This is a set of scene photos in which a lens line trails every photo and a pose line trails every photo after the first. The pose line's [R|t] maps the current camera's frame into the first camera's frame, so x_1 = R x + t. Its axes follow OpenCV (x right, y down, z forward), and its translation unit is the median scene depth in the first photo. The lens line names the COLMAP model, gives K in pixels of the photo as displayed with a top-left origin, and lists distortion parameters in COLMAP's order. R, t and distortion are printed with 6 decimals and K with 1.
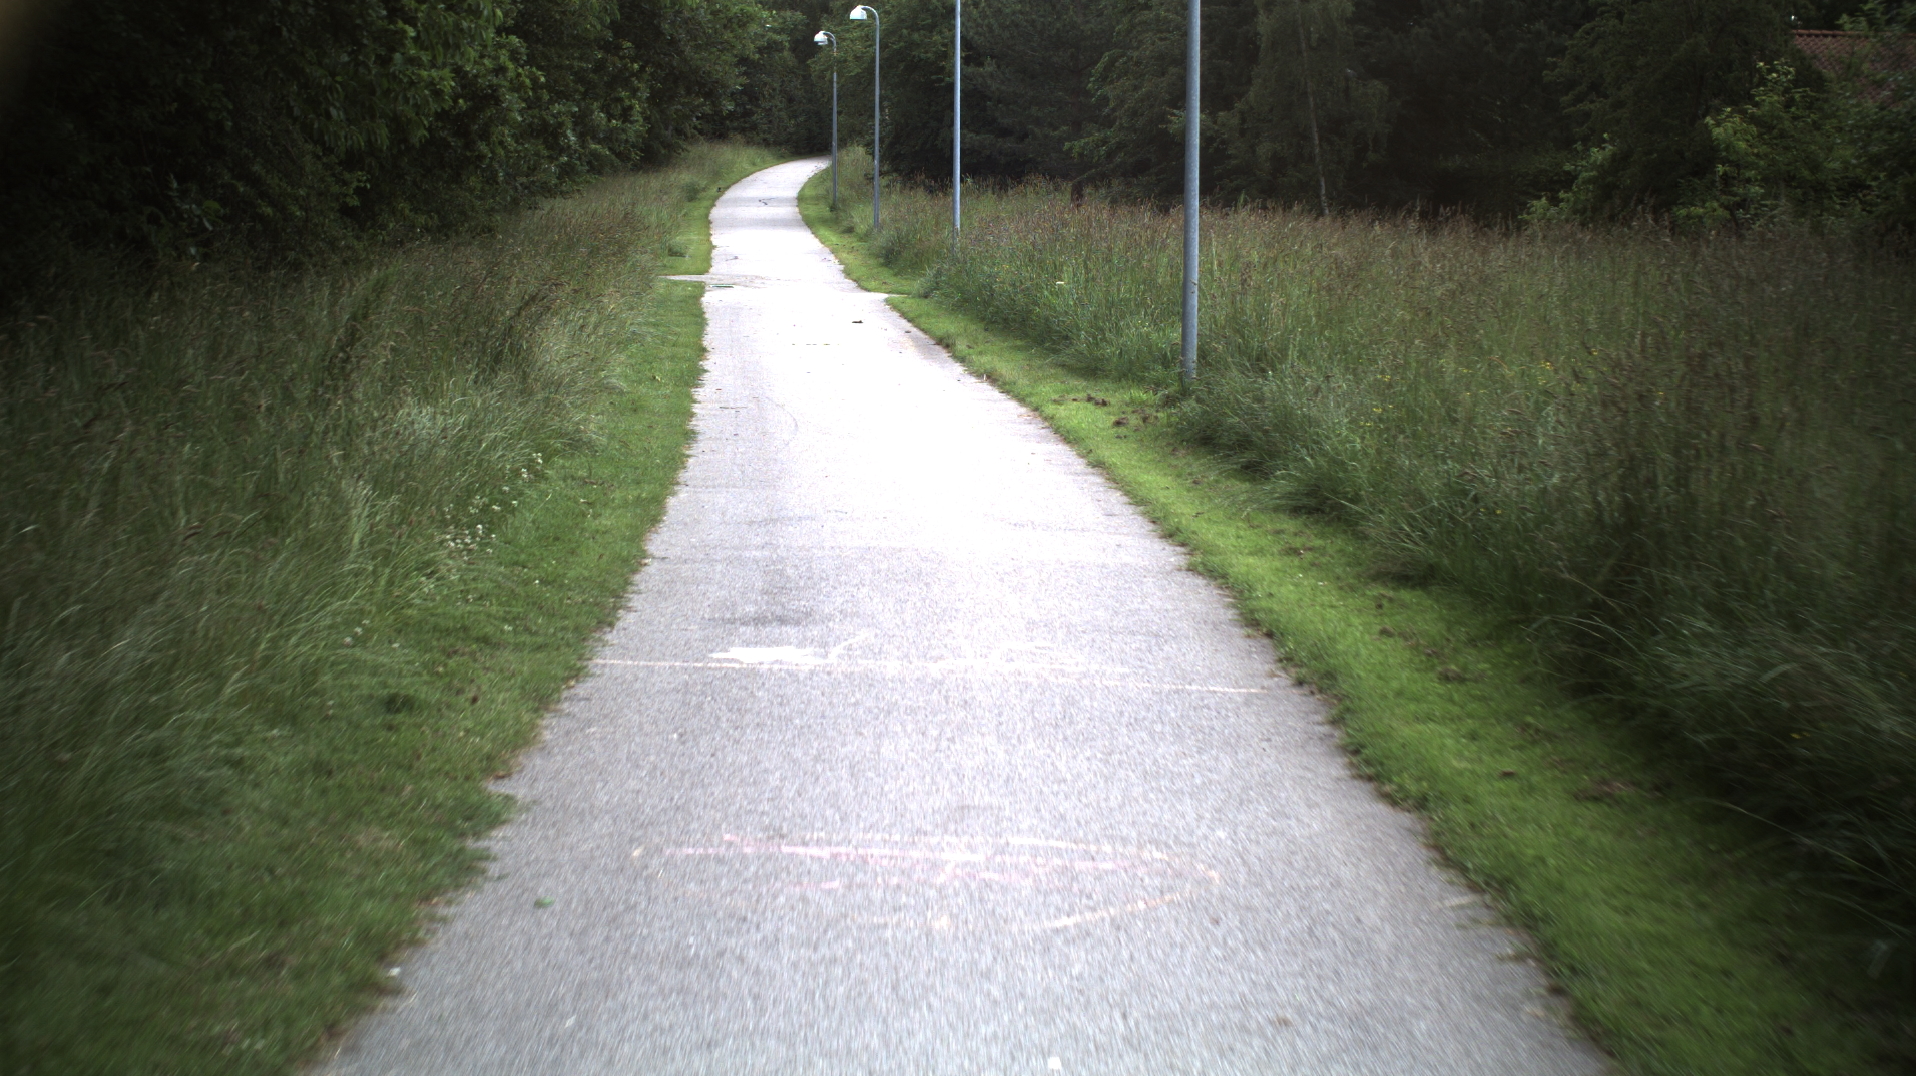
lens RADIAL K [[3183.4, 0, 958.0], [0, 3183.4, 538.0], [0, 0, 1]] dist [-0.273933, 0.243486]
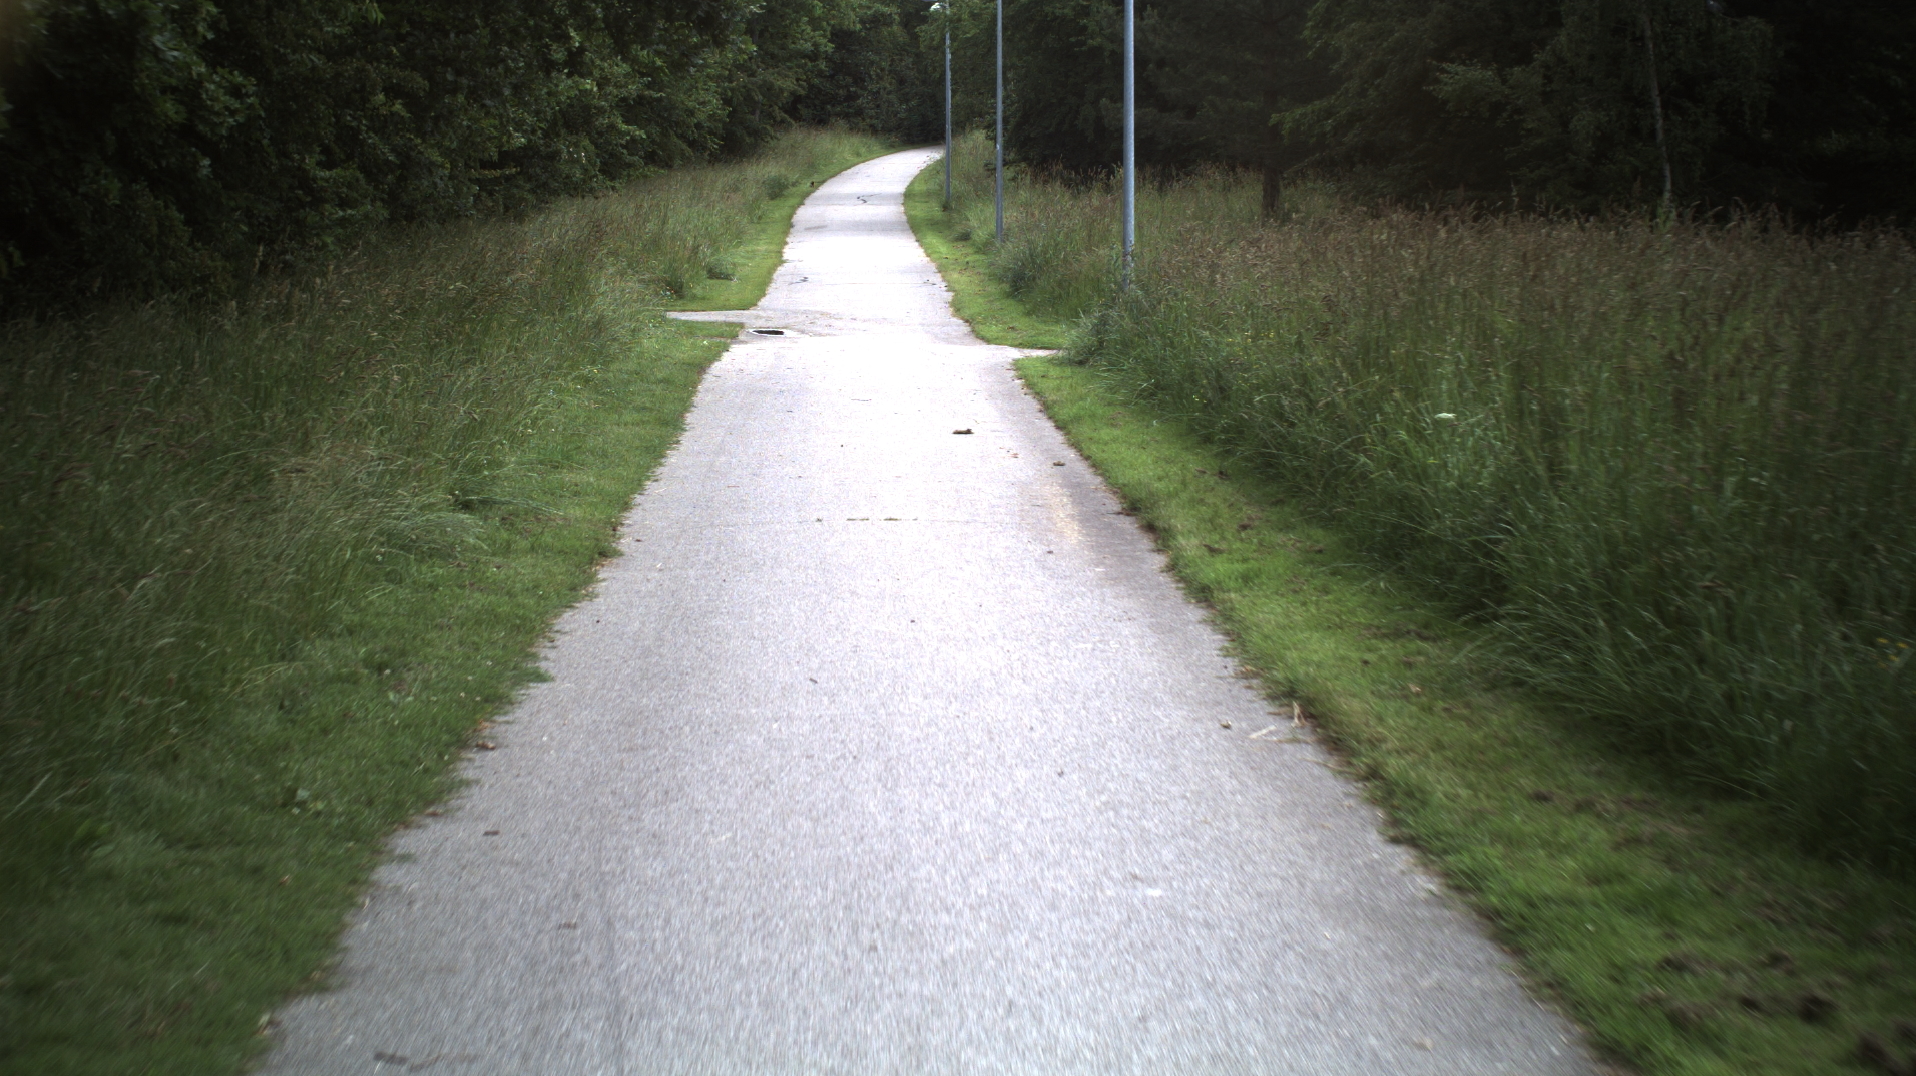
lens RADIAL K [[3183.4, 0, 958.0], [0, 3183.4, 538.0], [0, 0, 1]] dist [-0.273933, 0.243486]
pose [[0.999215, -0.002829, -0.039521, -0.010003], [0.002916, 0.999993, 0.002136, -0.045552], [0.039514, -0.002249, 0.999216, 0.410313]]
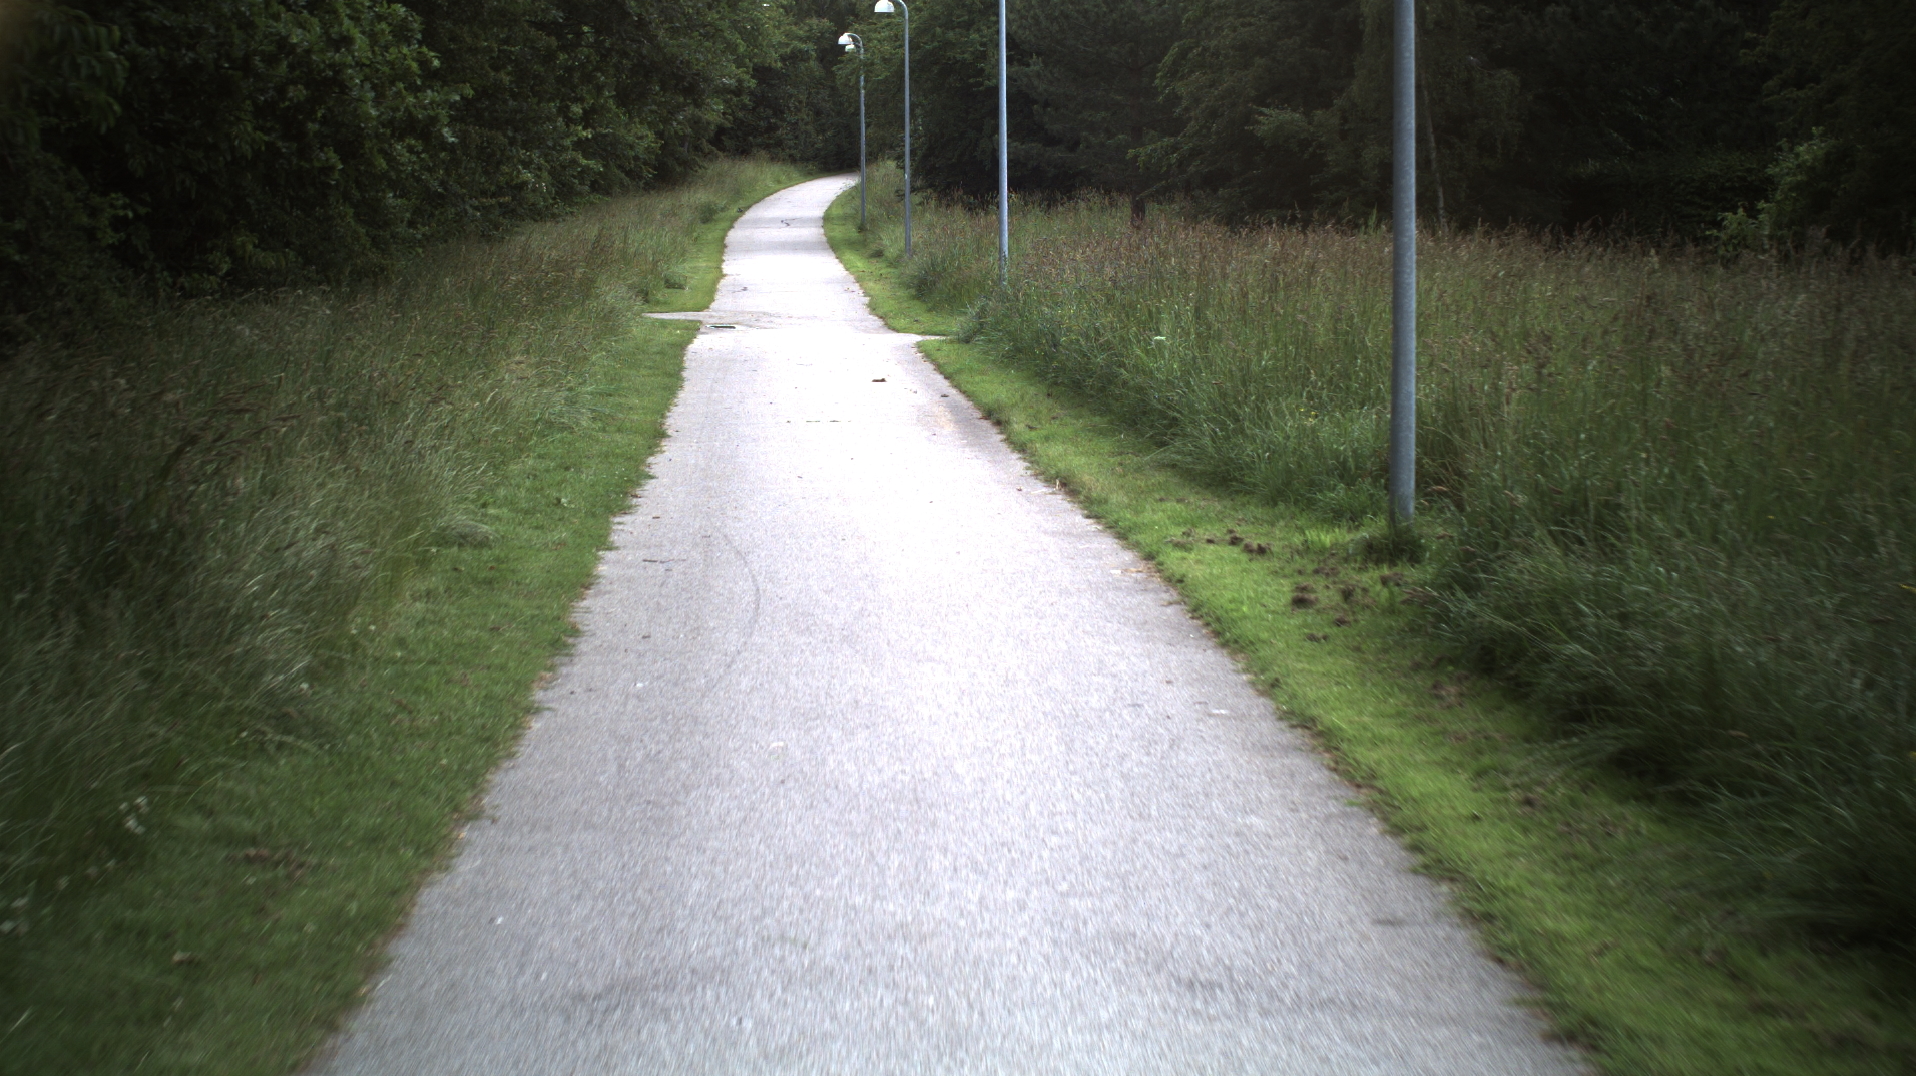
lens RADIAL K [[3183.4, 0, 958.0], [0, 3183.4, 538.0], [0, 0, 1]] dist [-0.273933, 0.243486]
pose [[0.999852, -0.011510, -0.012807, -0.002792], [0.011443, 0.999921, -0.005287, -0.022806], [0.012866, 0.005140, 0.999904, 0.204839]]
